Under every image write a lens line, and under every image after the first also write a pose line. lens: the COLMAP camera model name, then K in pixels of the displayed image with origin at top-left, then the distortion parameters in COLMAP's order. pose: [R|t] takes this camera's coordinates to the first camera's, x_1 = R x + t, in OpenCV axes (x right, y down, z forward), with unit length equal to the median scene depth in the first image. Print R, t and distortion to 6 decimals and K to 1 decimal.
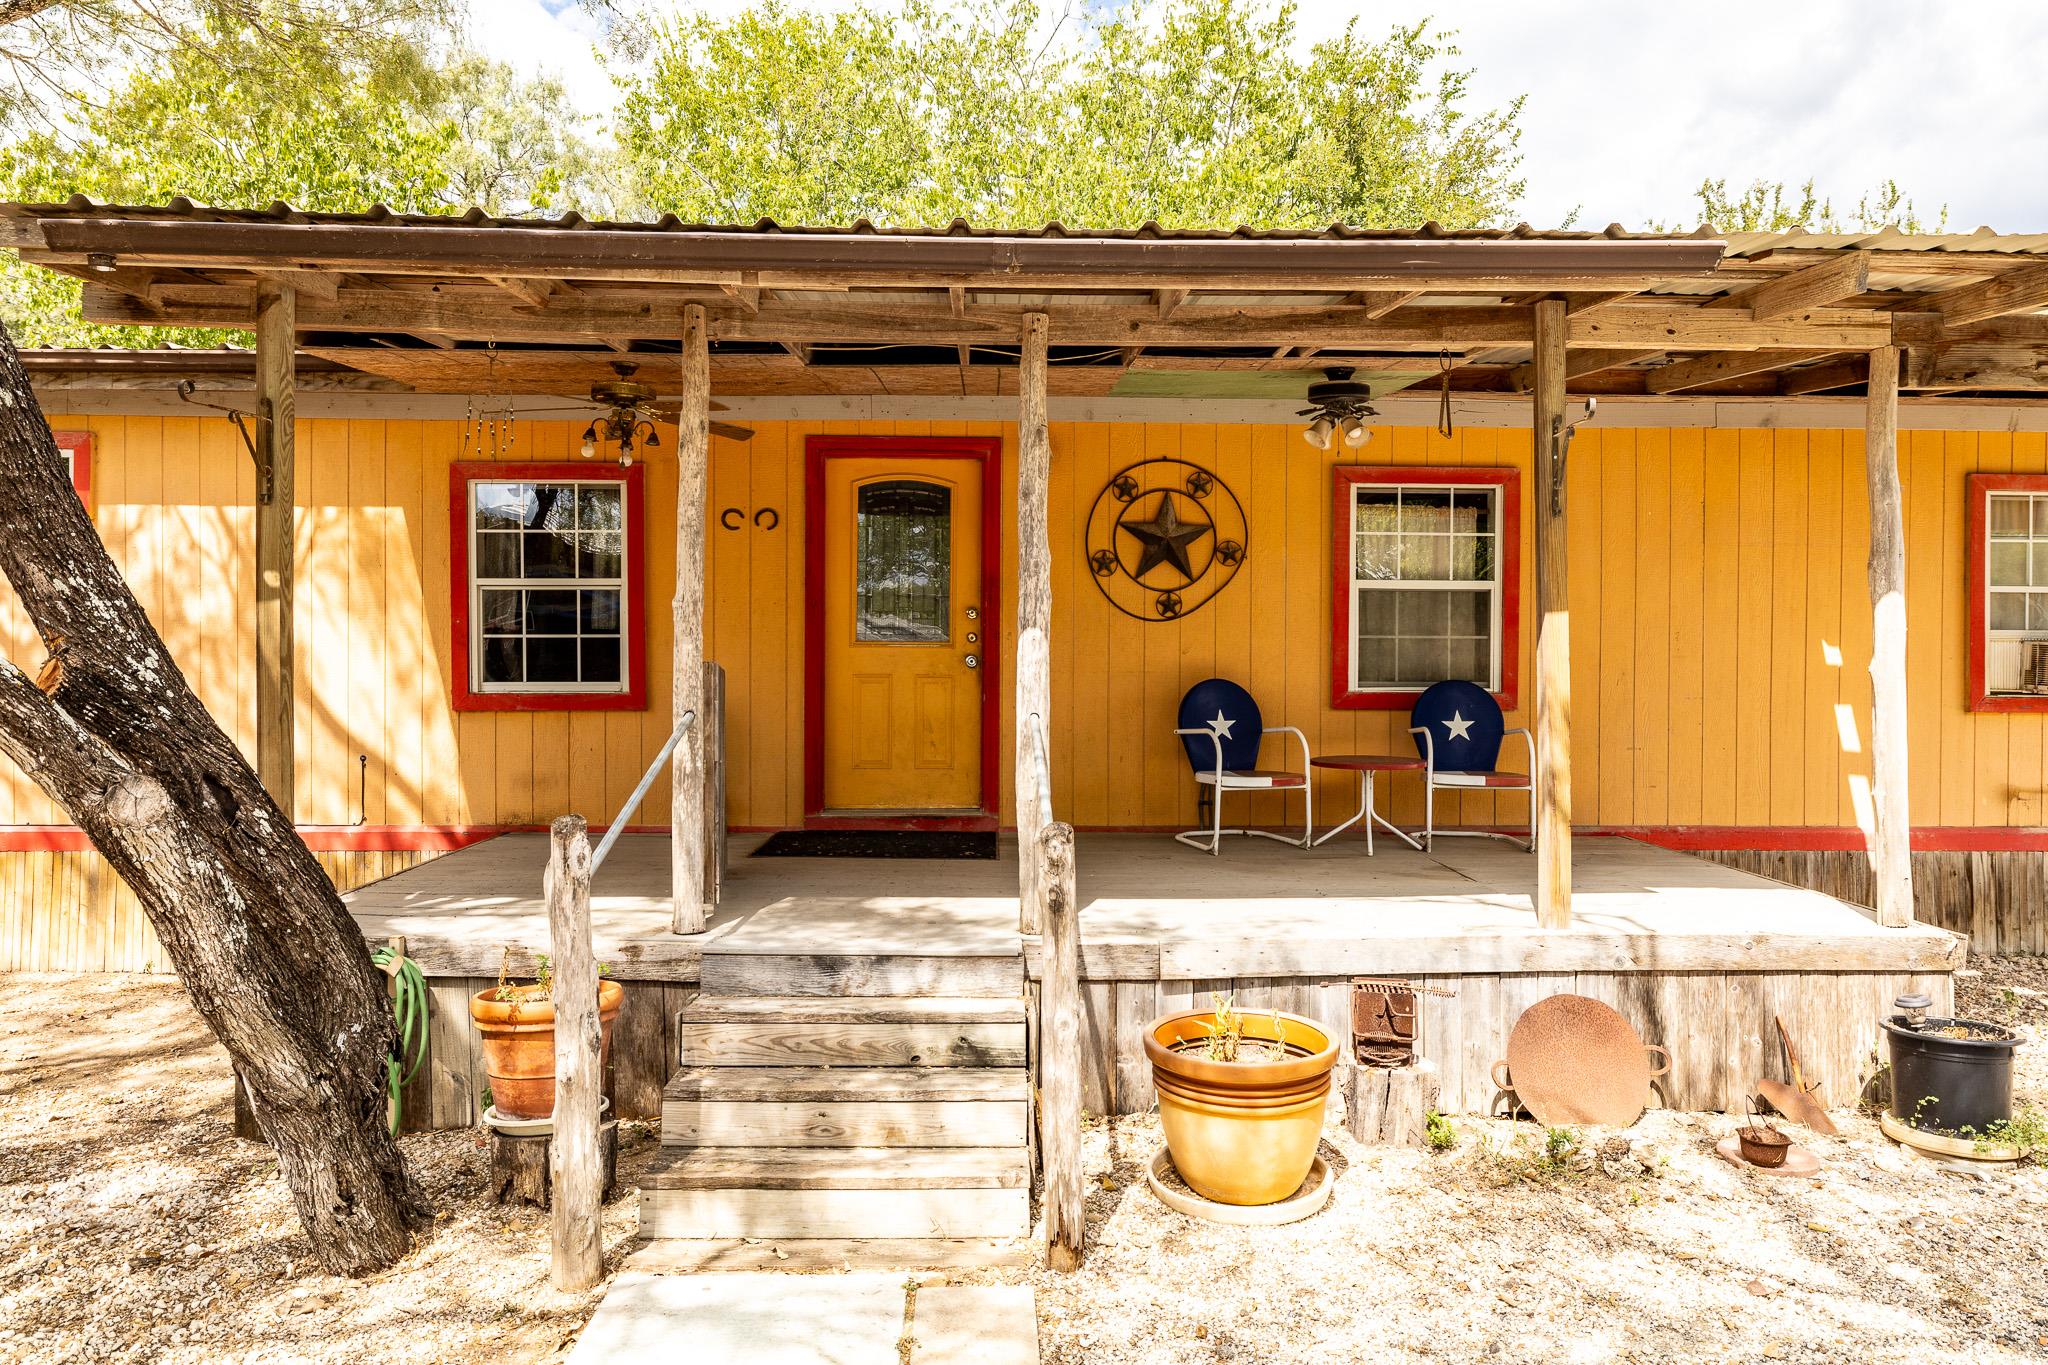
lens RADIAL K [[1292.2, 0, 1023.7], [0, 1292.2, 676.8], [0, 0, 1]] dist [0.001296, -0.001475]
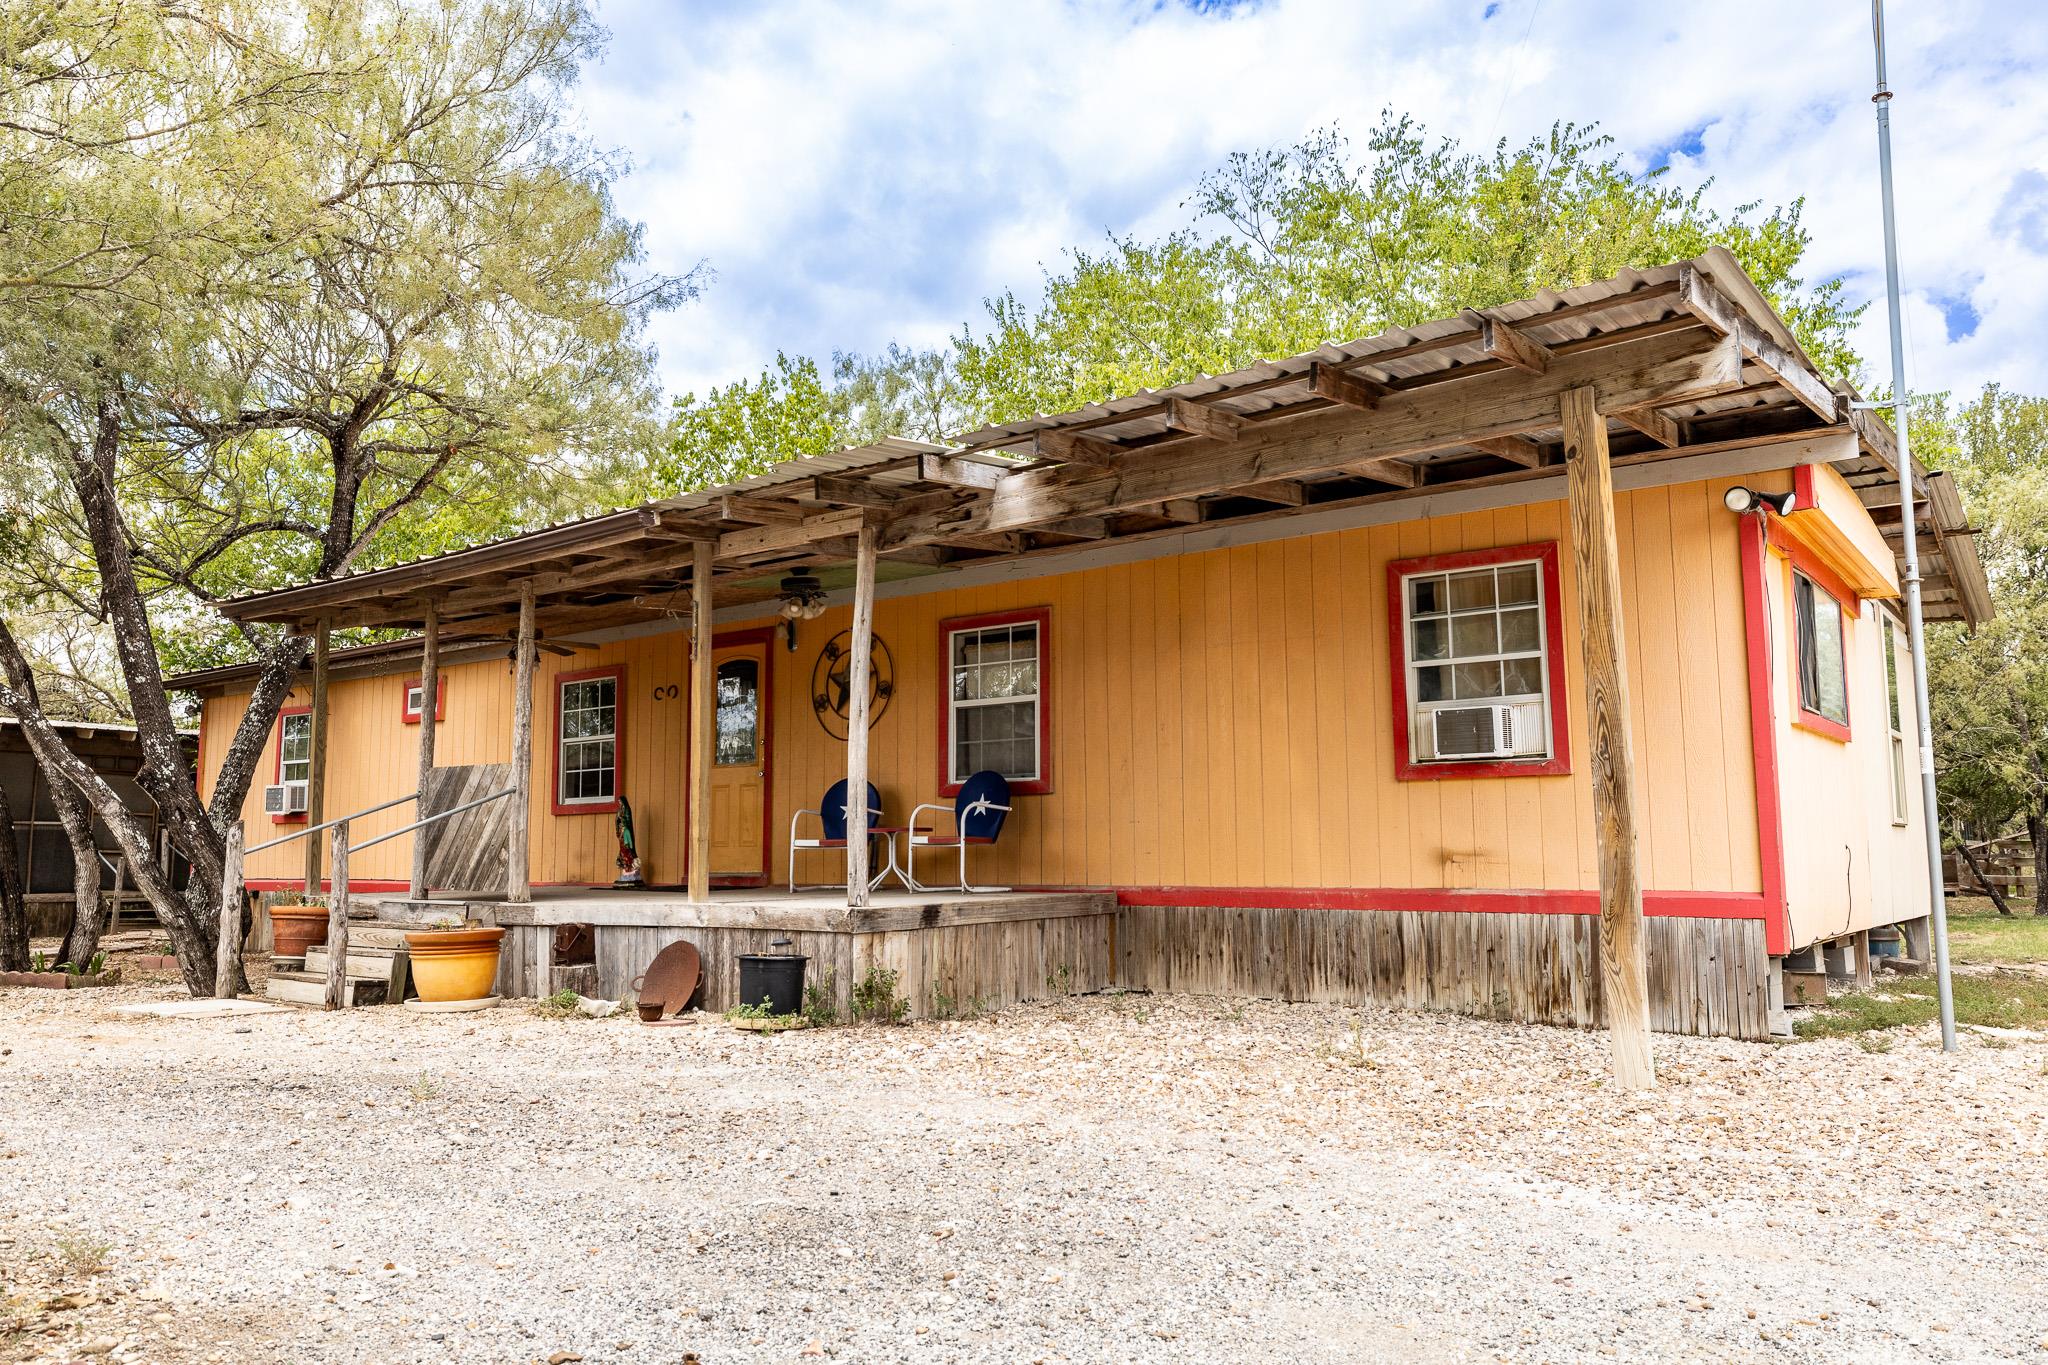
lens RADIAL K [[1464.4, 0, 1020.1], [0, 1464.4, 694.1], [0, 0, 1]] dist [-0.002076, 0.002161]
pose [[0.779649, -0.078511, -0.621276, 1.566431], [0.005517, 0.992932, -0.118554, 0.123524], [0.626192, 0.089002, 0.774572, -0.180838]]
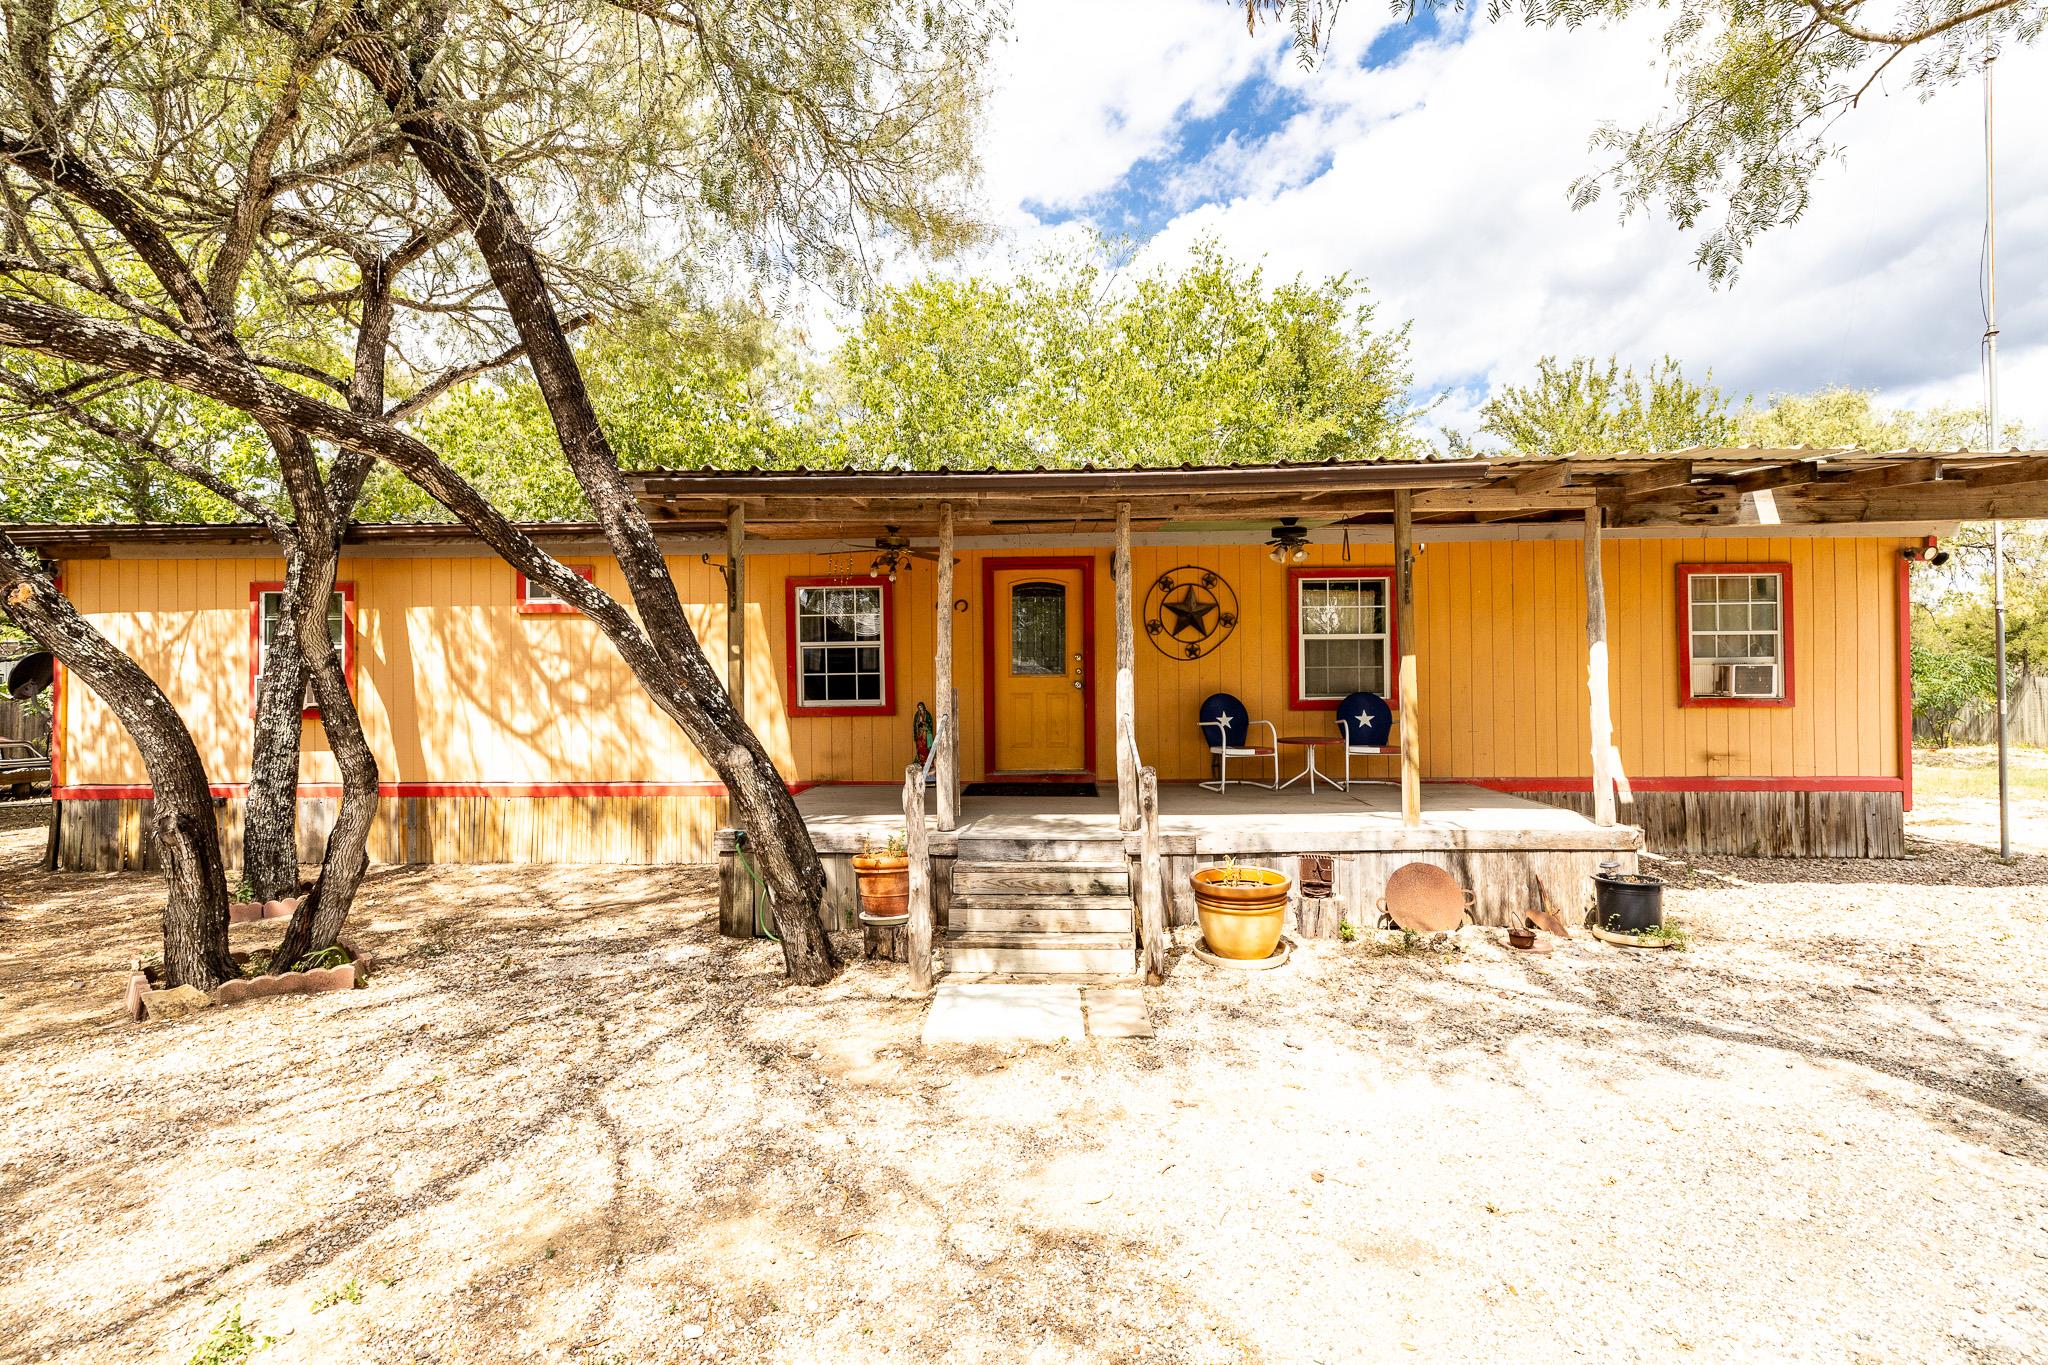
lens RADIAL K [[889.5, 0, 1022.2], [0, 889.5, 678.1], [0, 0, 1]] dist [0.002152, 0.000285]
pose [[0.997718, -0.013798, -0.066089, -0.045356], [0.012794, 0.999797, -0.015590, -0.004364], [0.066291, 0.014709, 0.997692, -0.247849]]
